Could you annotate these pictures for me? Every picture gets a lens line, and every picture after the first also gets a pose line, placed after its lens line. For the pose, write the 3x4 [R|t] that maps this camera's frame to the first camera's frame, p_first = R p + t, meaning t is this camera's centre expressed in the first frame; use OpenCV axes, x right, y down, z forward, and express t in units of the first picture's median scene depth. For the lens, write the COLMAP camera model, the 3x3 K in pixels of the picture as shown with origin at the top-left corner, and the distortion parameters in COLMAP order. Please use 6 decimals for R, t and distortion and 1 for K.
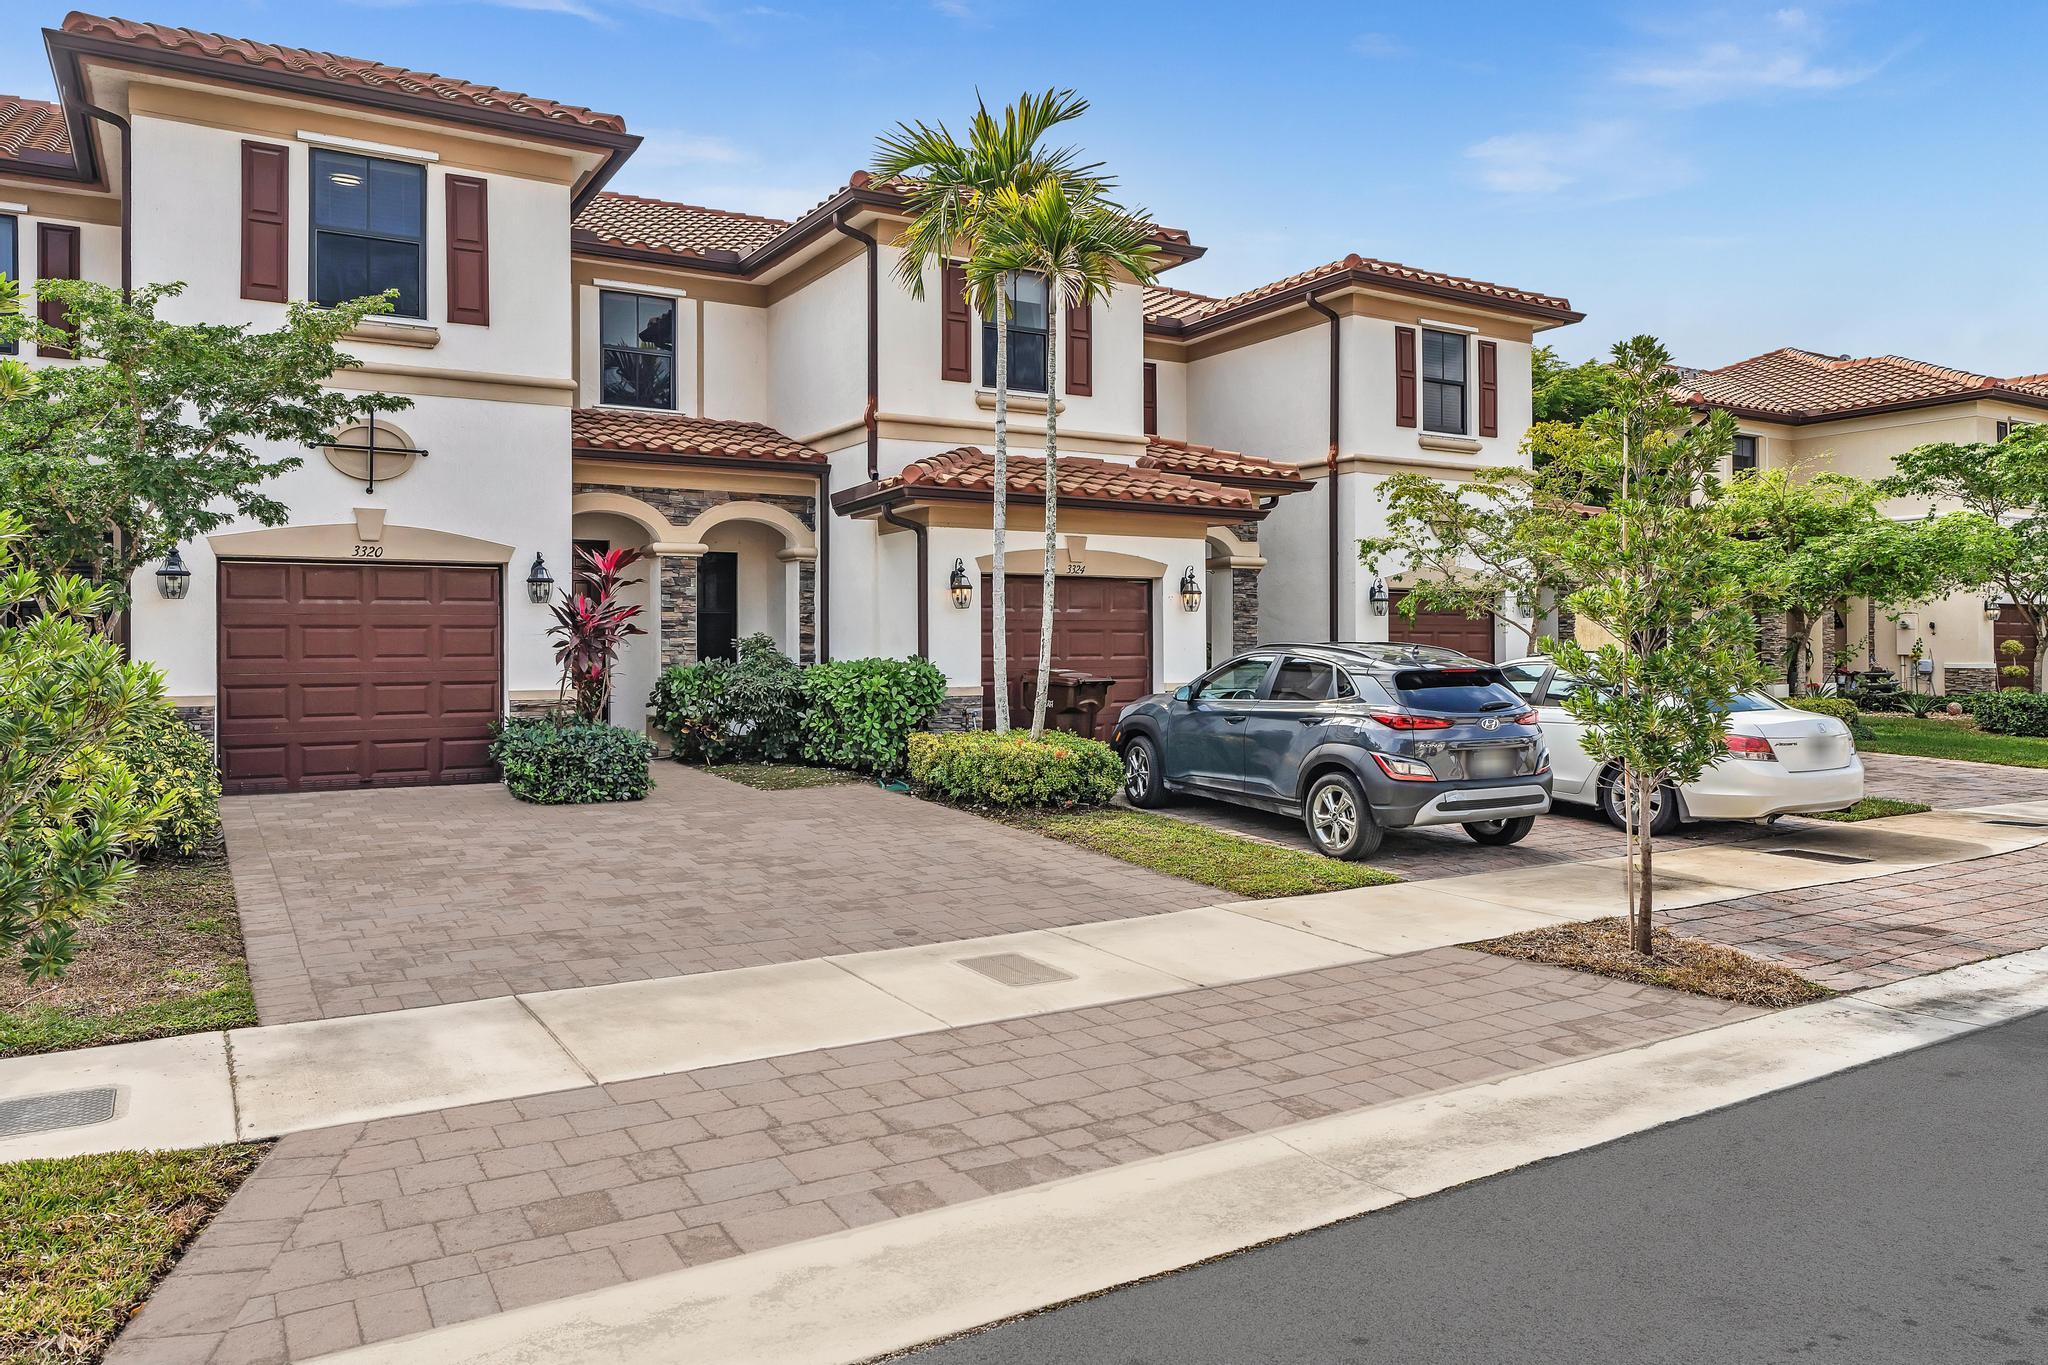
lens RADIAL K [[1394.0, 0, 1023.3], [0, 1394.0, 647.7], [0, 0, 1]] dist [0.001108, -0.001453]
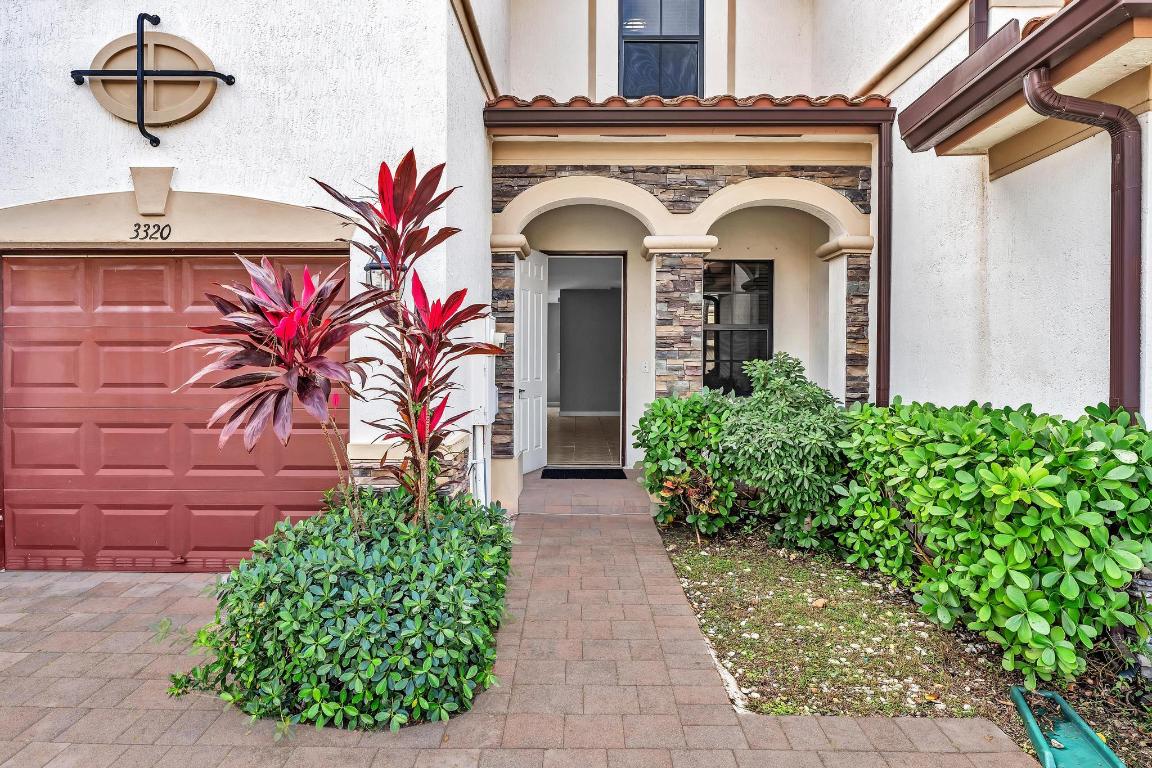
lens RADIAL K [[688.6, 0, 575.0], [0, 688.6, 362.6], [0, 0, 1]] dist [-0.003621, -0.000143]
pose [[0.848074, 0.010756, -0.529769, -0.116825], [-0.007541, 0.999938, 0.008230, -0.009735], [0.529824, -0.002985, 0.848102, 0.805602]]
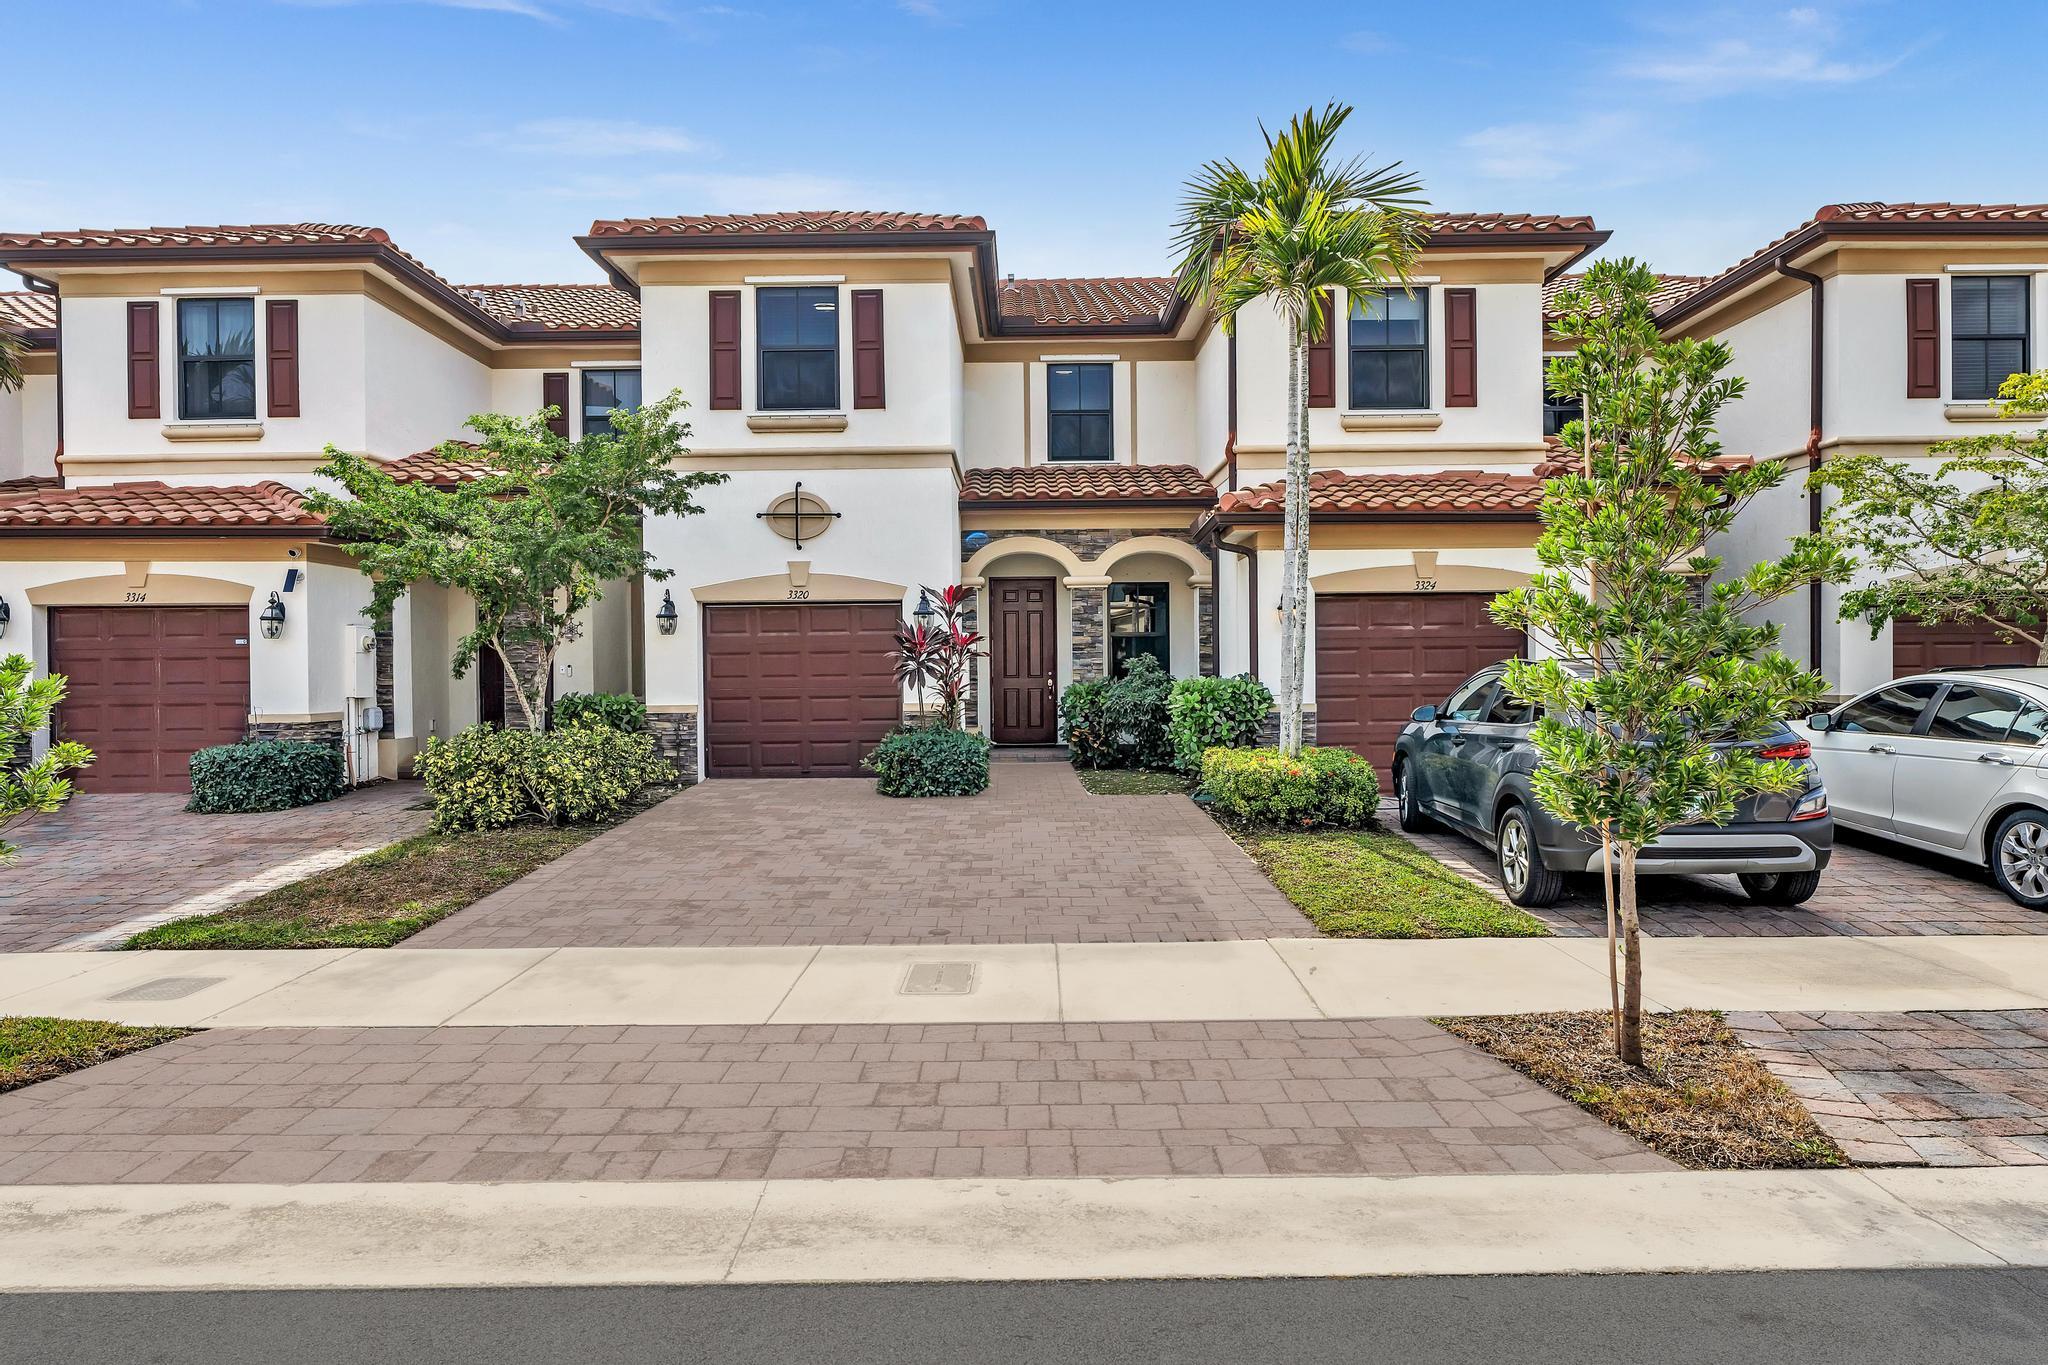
lens RADIAL K [[1208.7, 0, 1024.0], [0, 1208.7, 682.5], [0, 0, 1]] dist [-0.000202, -0.001504]
pose [[0.856376, 0.000538, -0.516353, 0.279137], [0.006465, 0.999910, 0.011763, 0.000643], [0.516313, -0.013411, 0.856295, 0.145332]]
